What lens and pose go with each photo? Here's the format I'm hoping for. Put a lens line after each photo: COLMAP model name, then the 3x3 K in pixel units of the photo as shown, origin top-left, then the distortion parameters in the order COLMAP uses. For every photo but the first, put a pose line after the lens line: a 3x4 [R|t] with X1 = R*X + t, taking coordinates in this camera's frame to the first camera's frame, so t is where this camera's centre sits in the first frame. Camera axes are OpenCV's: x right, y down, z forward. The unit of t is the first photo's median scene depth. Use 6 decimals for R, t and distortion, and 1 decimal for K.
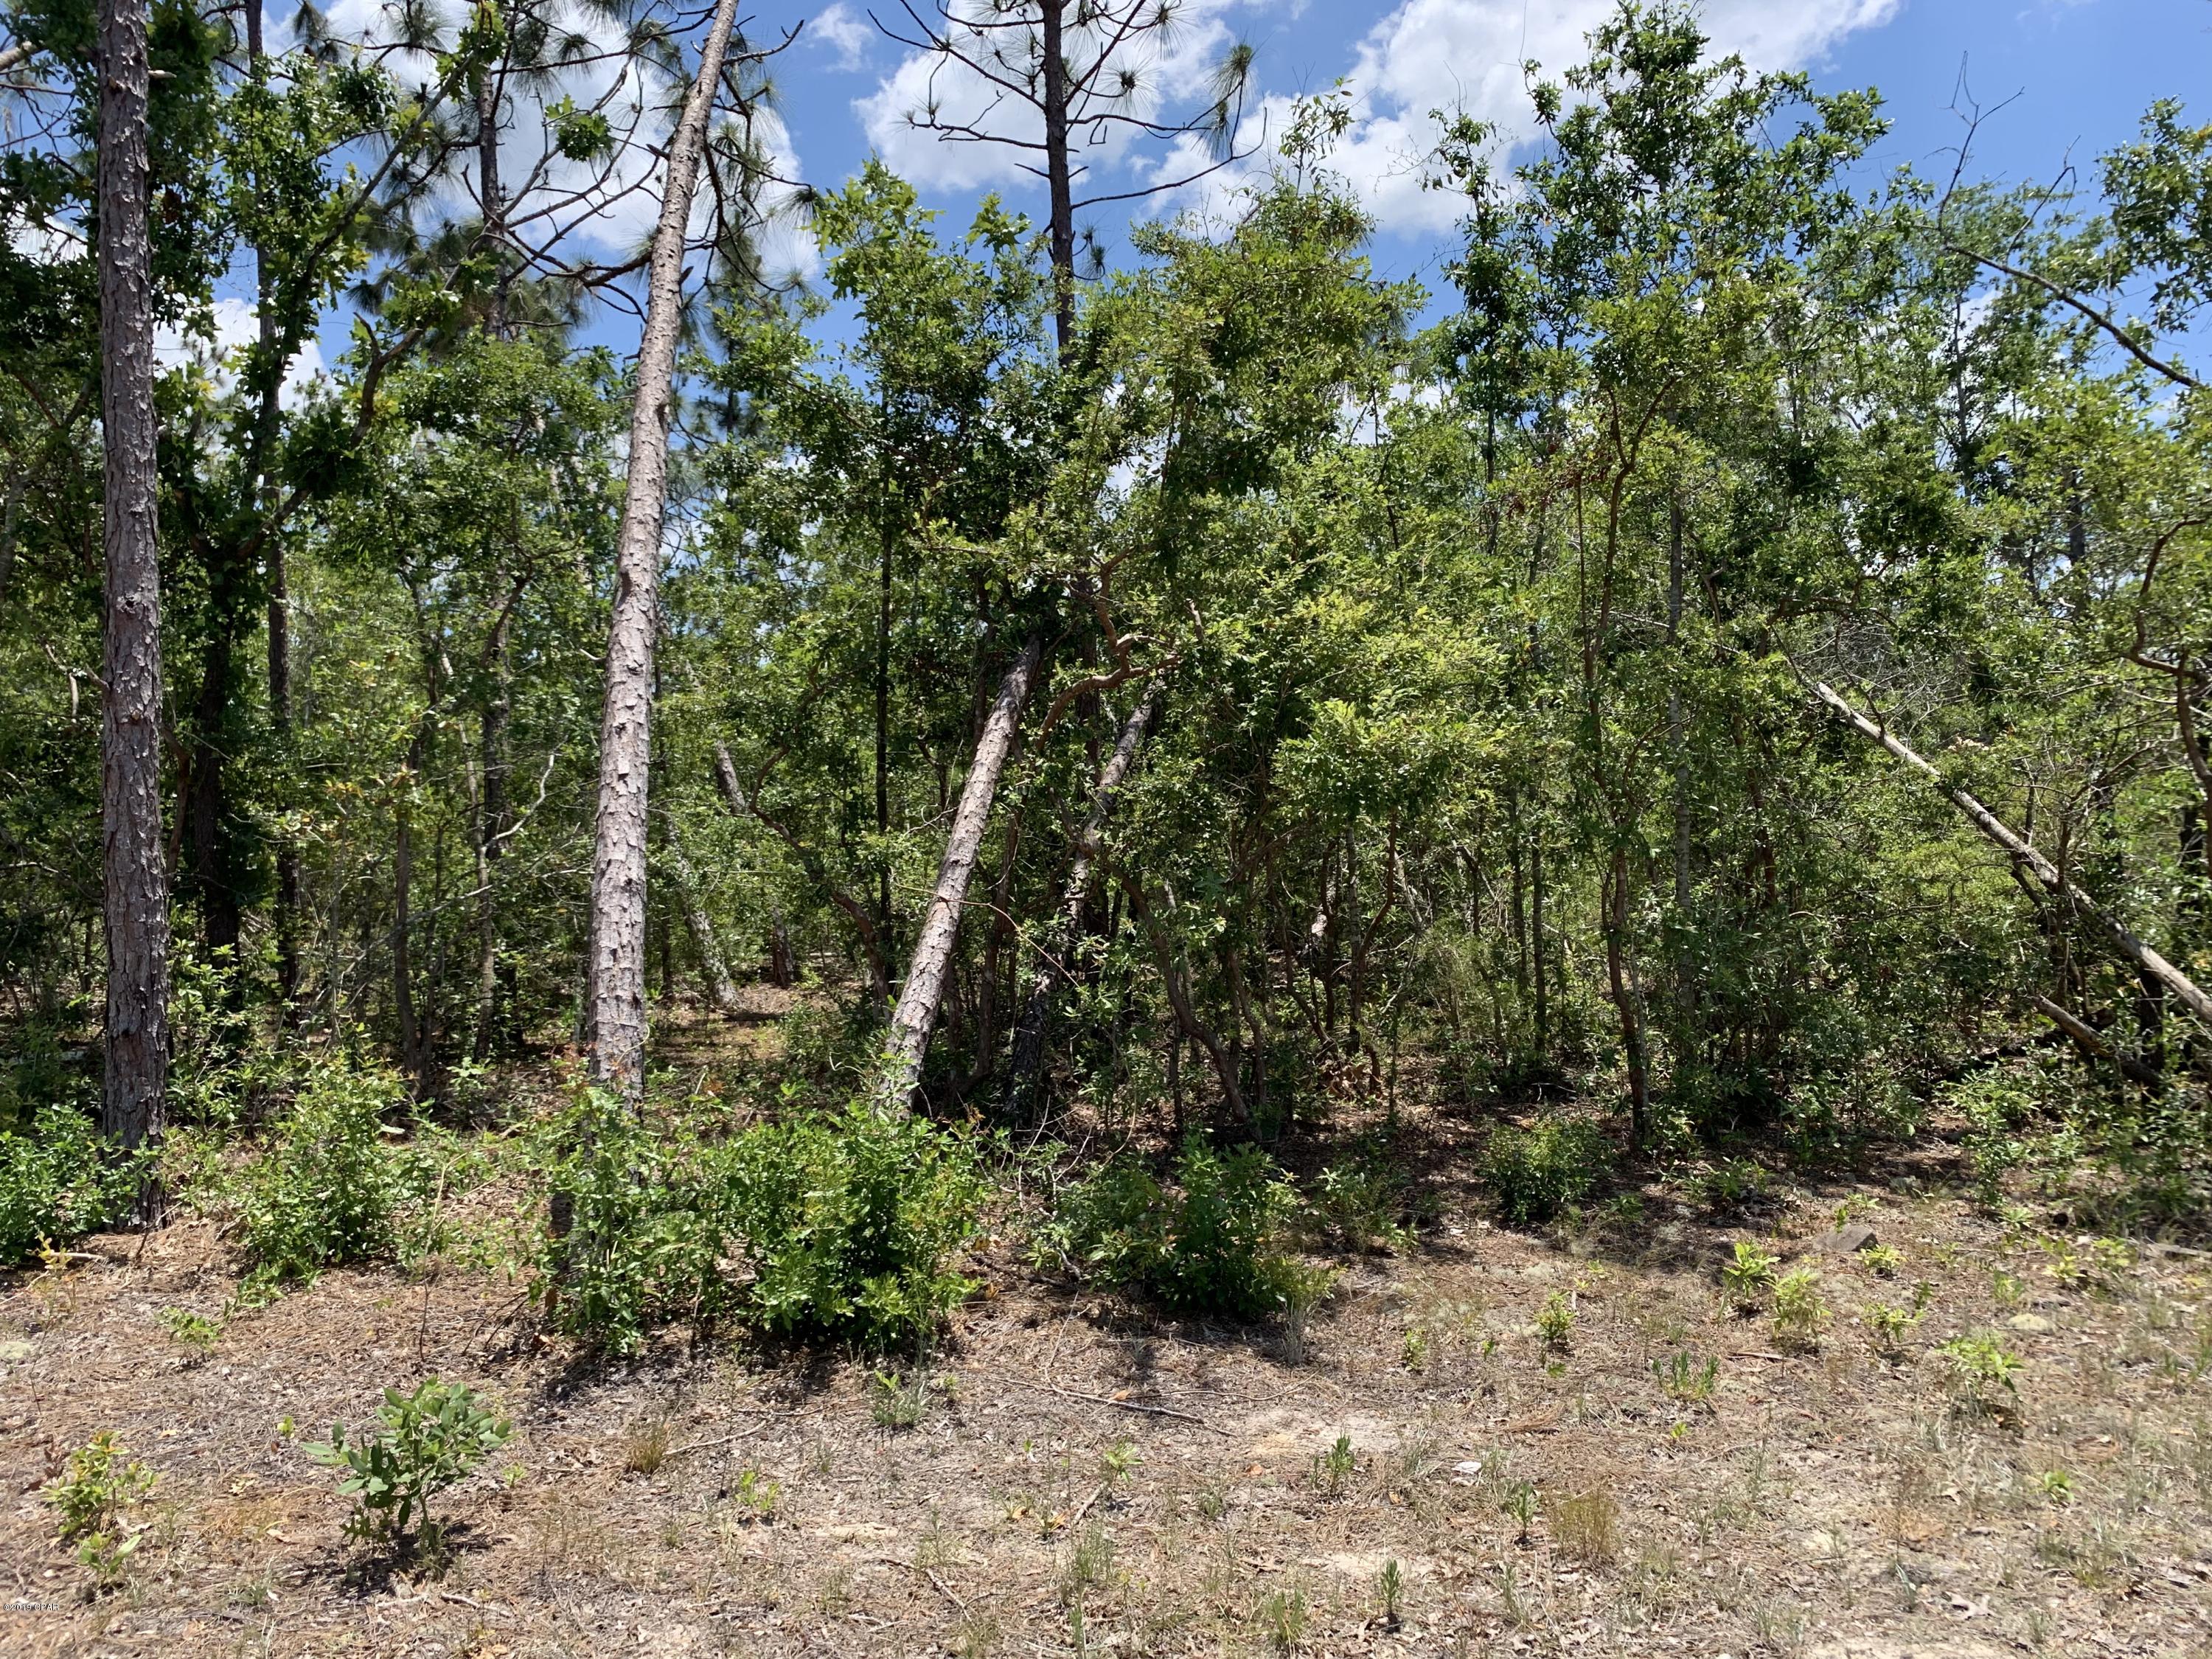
lens RADIAL K [[1660.7, 0, 1104.2], [0, 1660.7, 841.4], [0, 0, 1]] dist [0.006787, -0.011767]
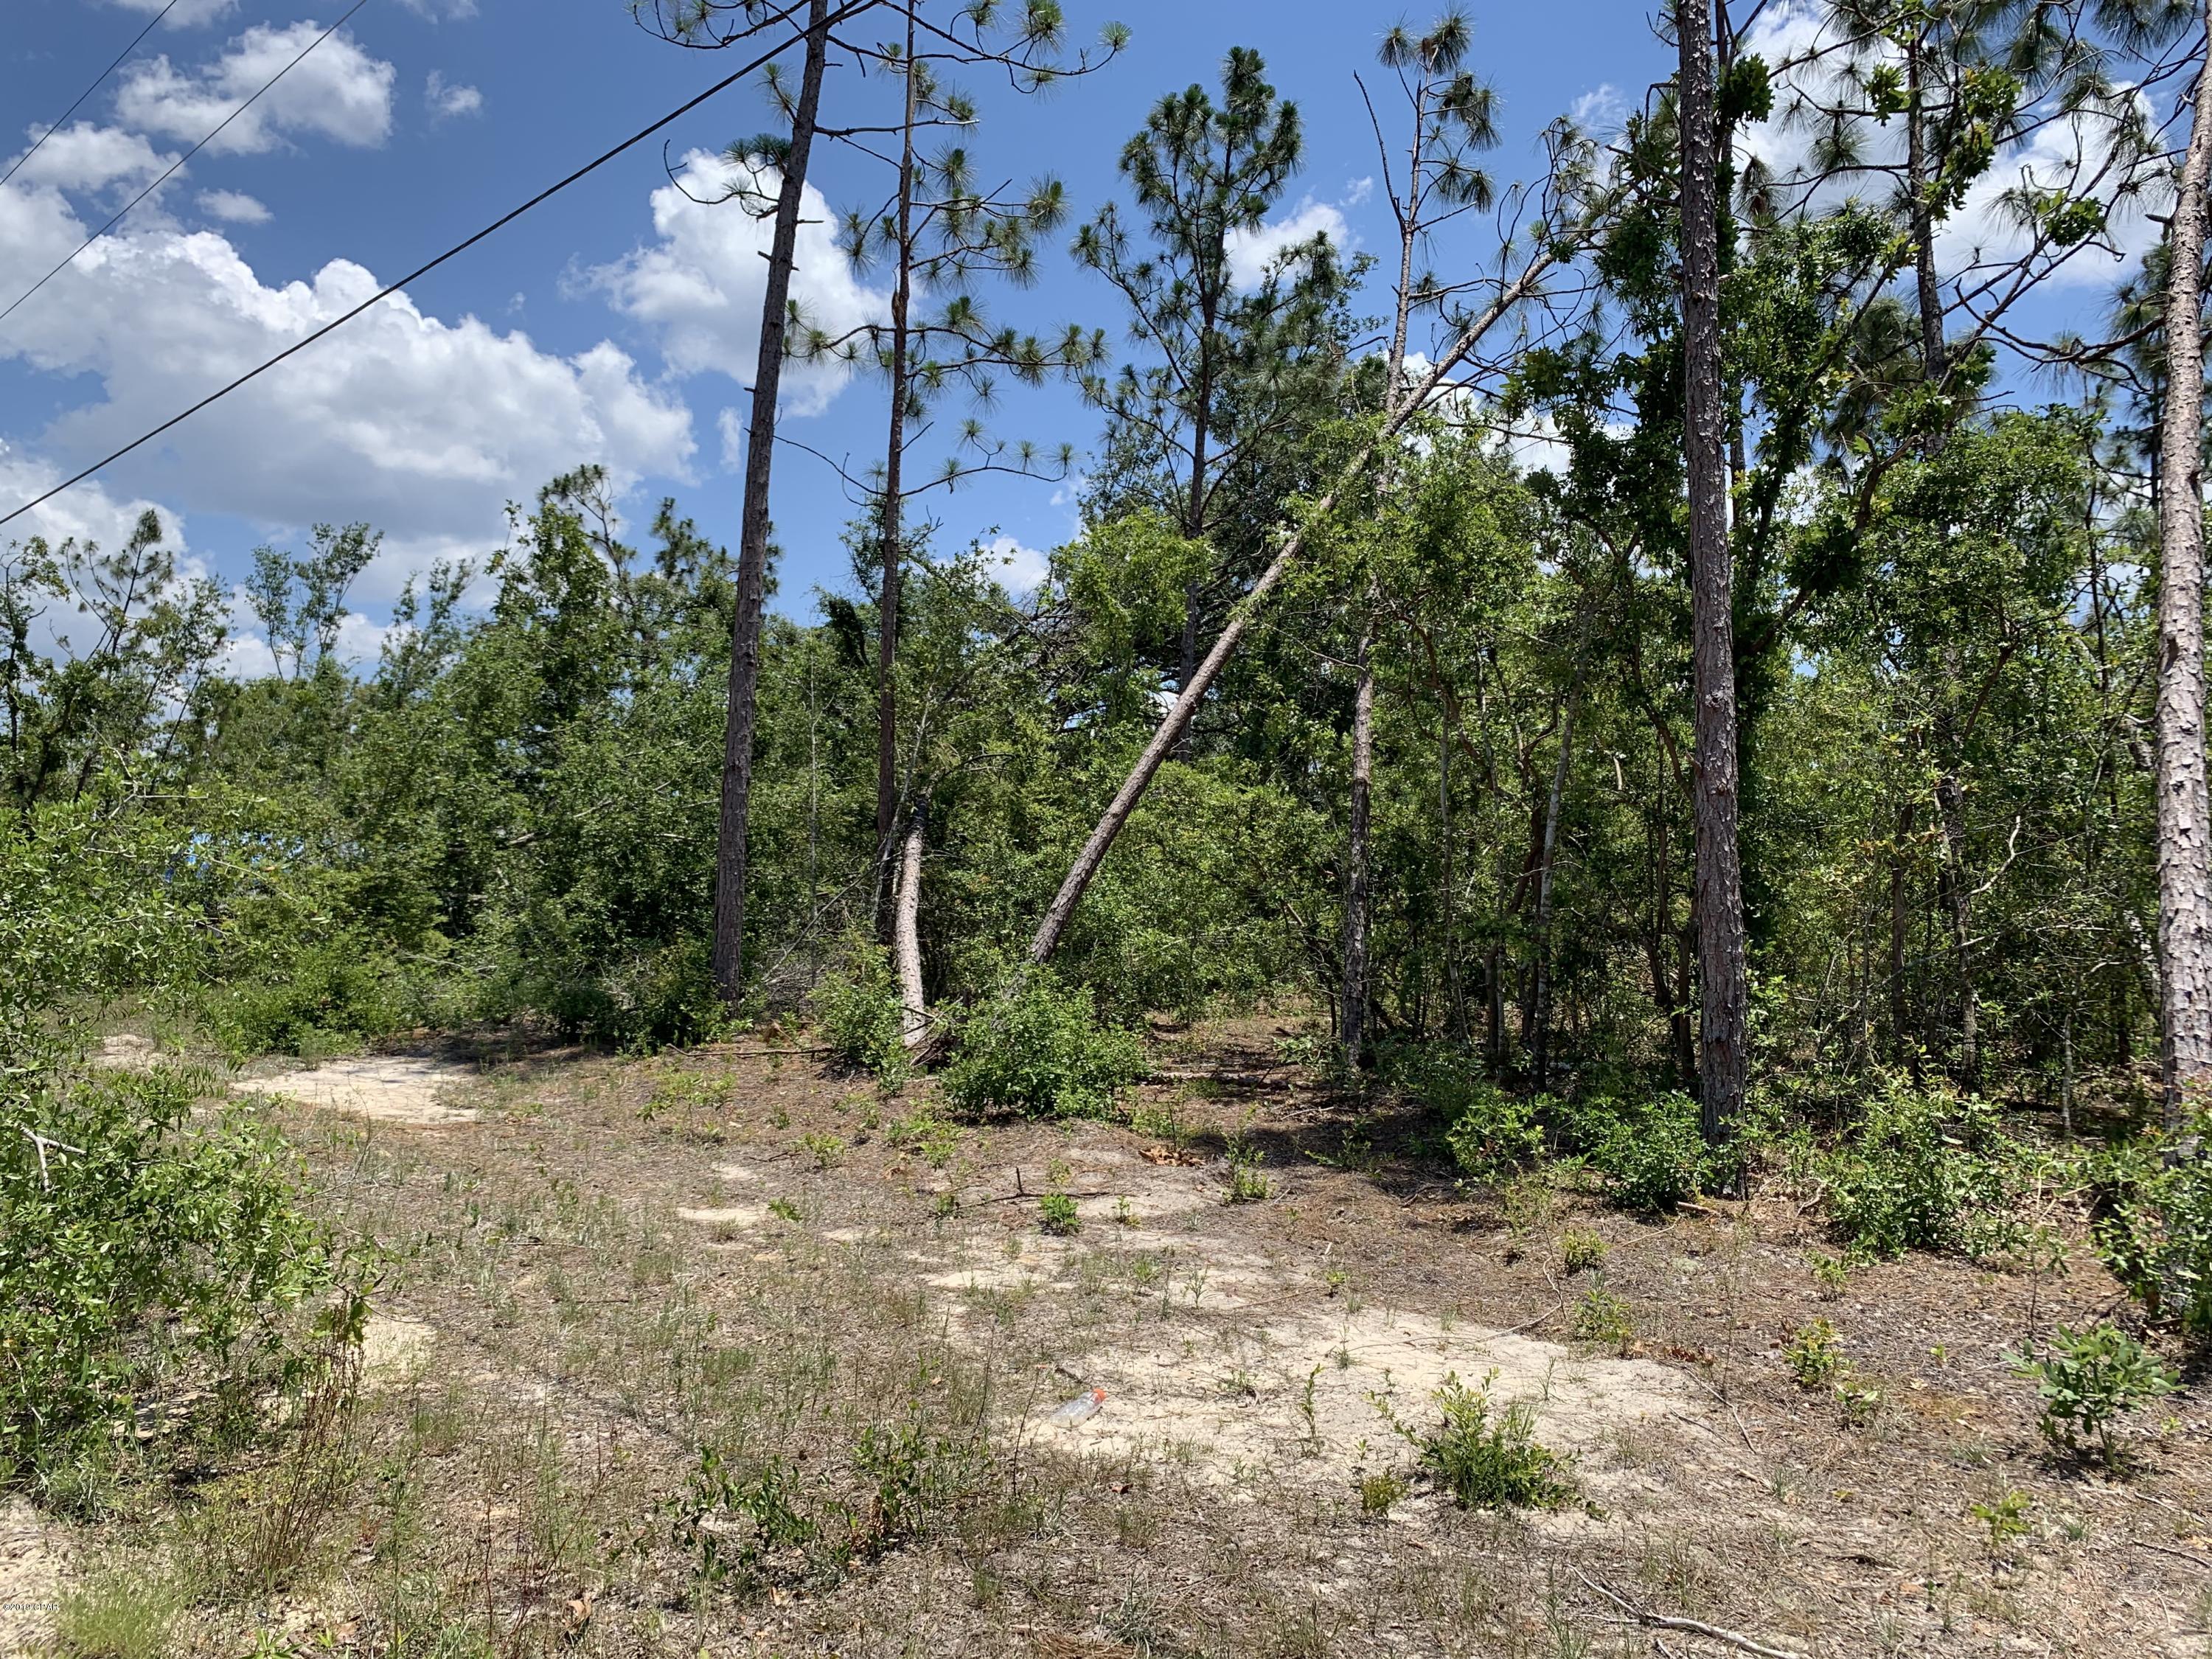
lens RADIAL K [[1660.1, 0, 1087.4], [0, 1660.1, 835.5], [0, 0, 1]] dist [0.007867, -0.019202]
pose [[0.719363, -0.010789, -0.694550, -0.044971], [-0.019194, 0.999189, -0.035401, 0.011513], [0.694369, 0.038797, 0.718573, -0.195323]]
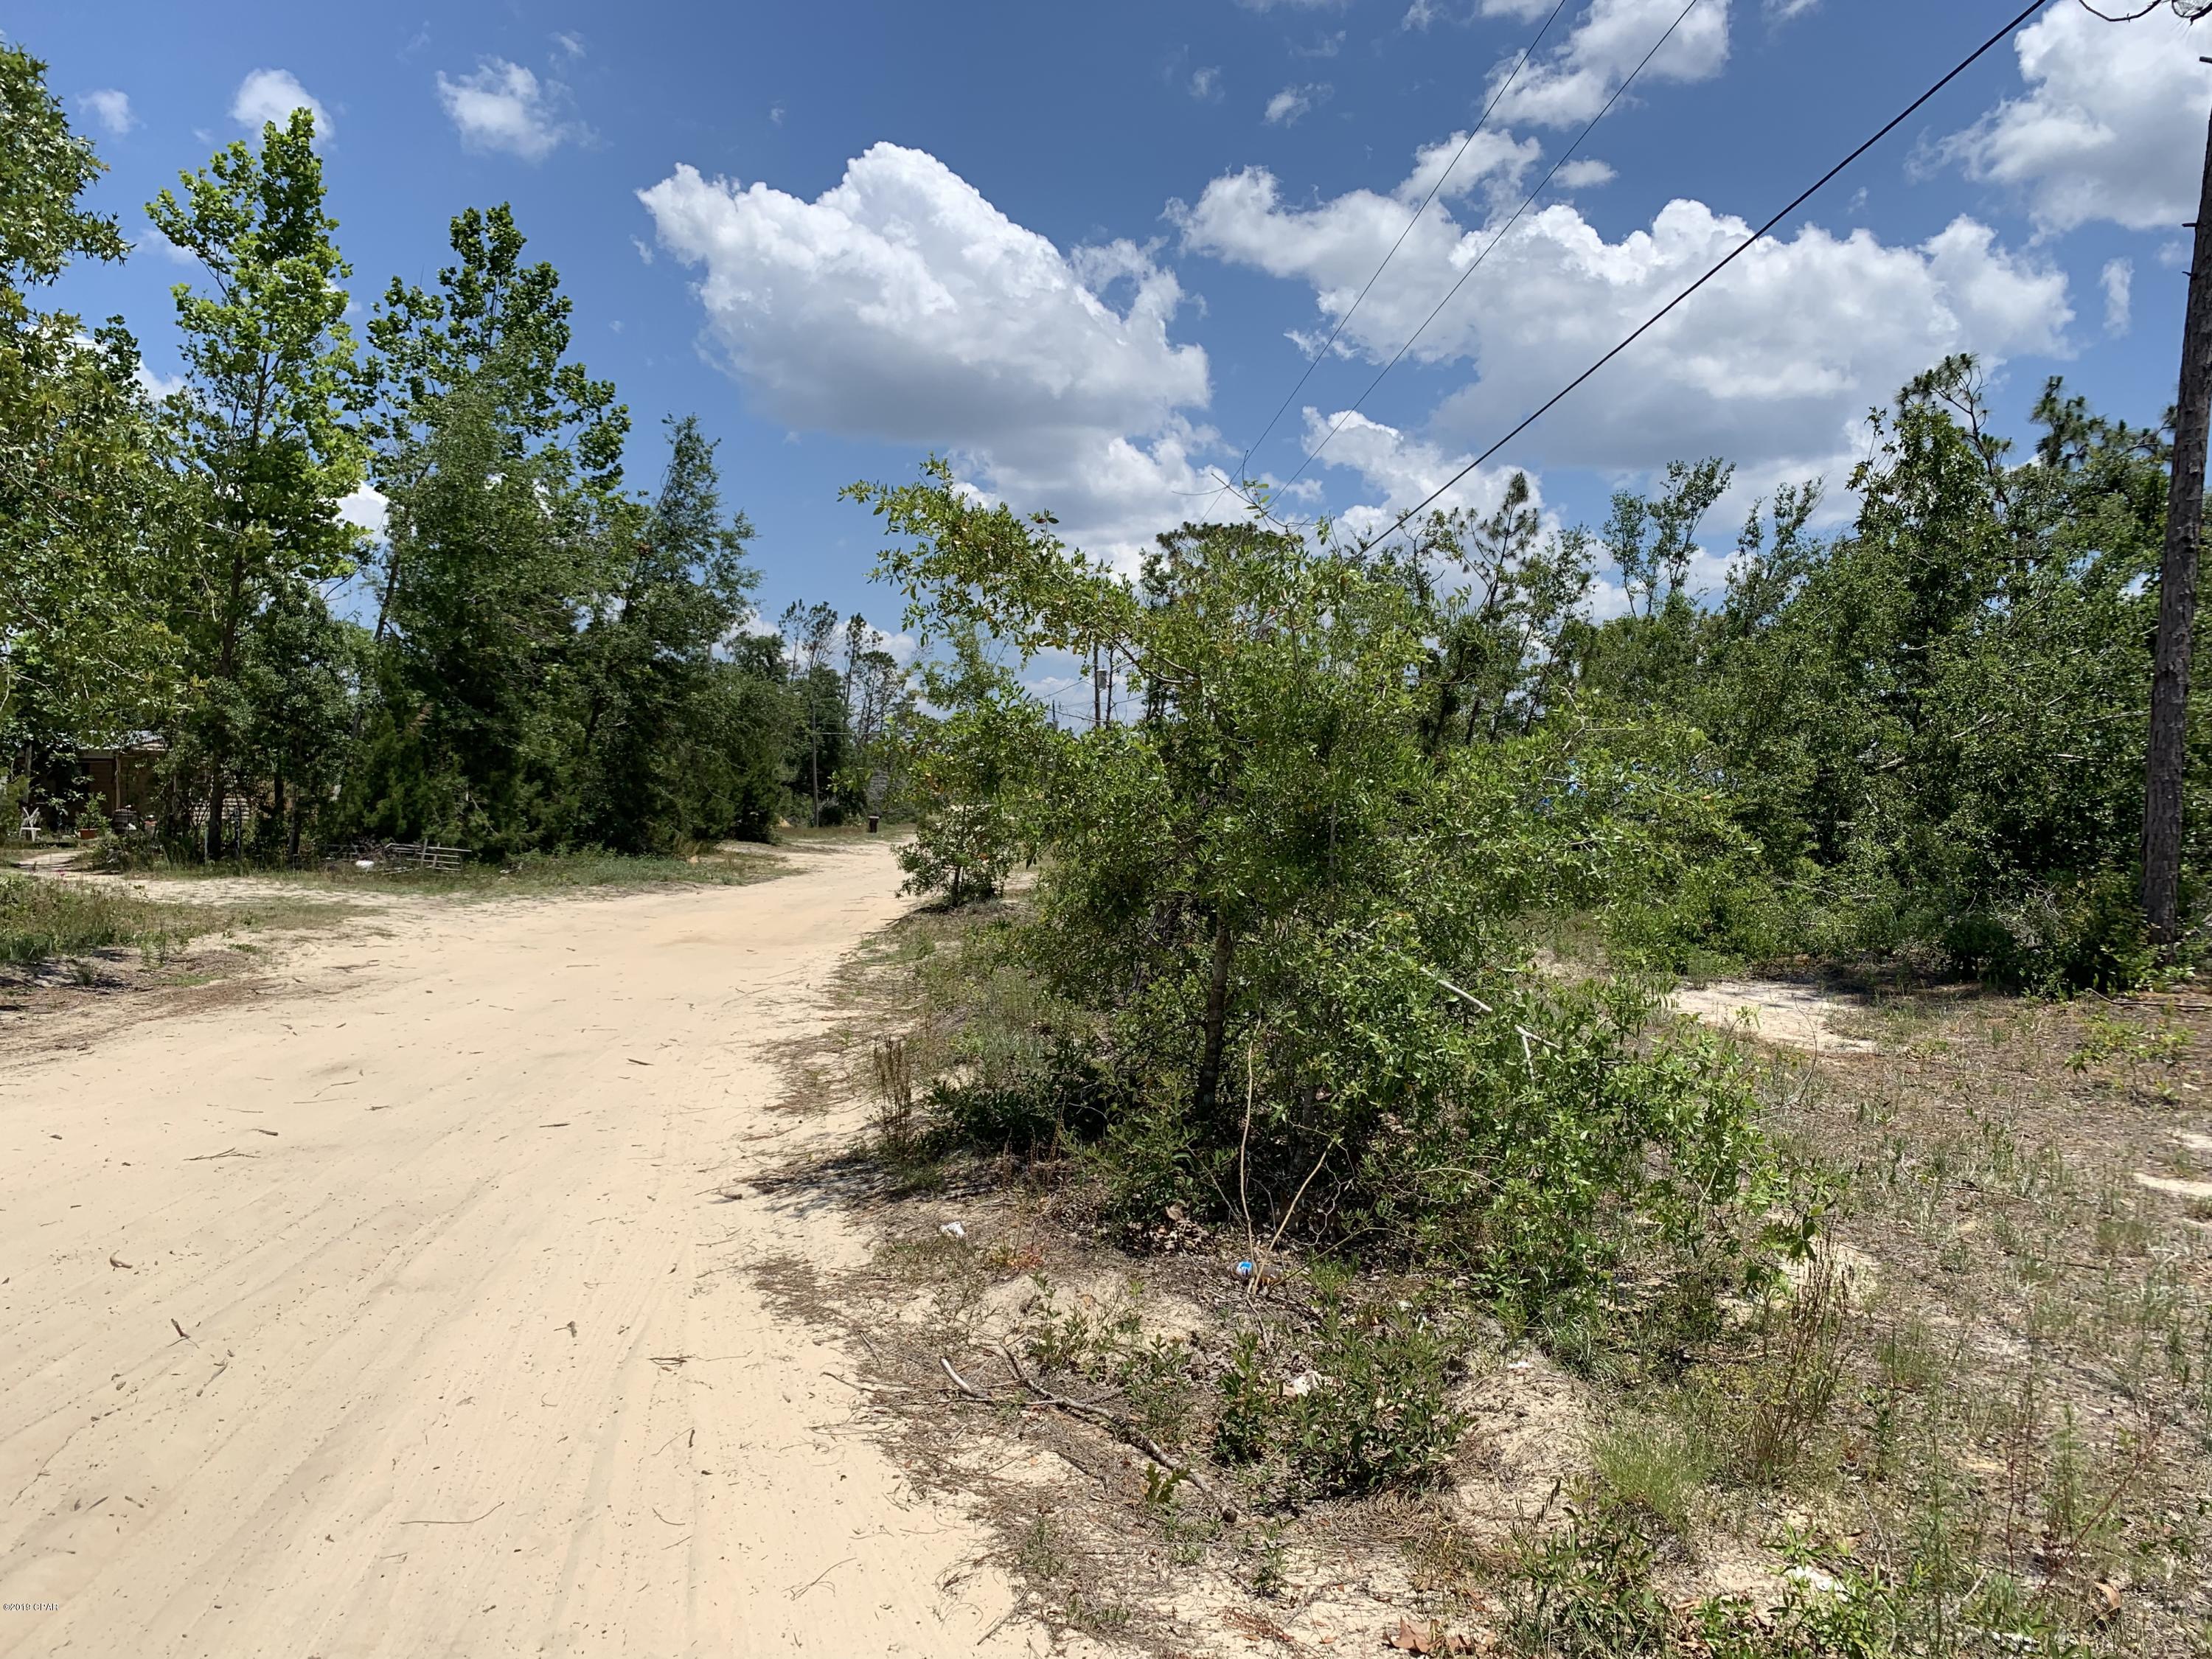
lens RADIAL K [[1660.7, 0, 1104.2], [0, 1660.7, 841.4], [0, 0, 1]] dist [0.006787, -0.011767]
pose [[0.051298, 0.025886, -0.998348, -0.064557], [-0.016180, 0.999554, 0.025086, 0.014263], [0.998552, 0.014867, 0.051694, -0.231648]]
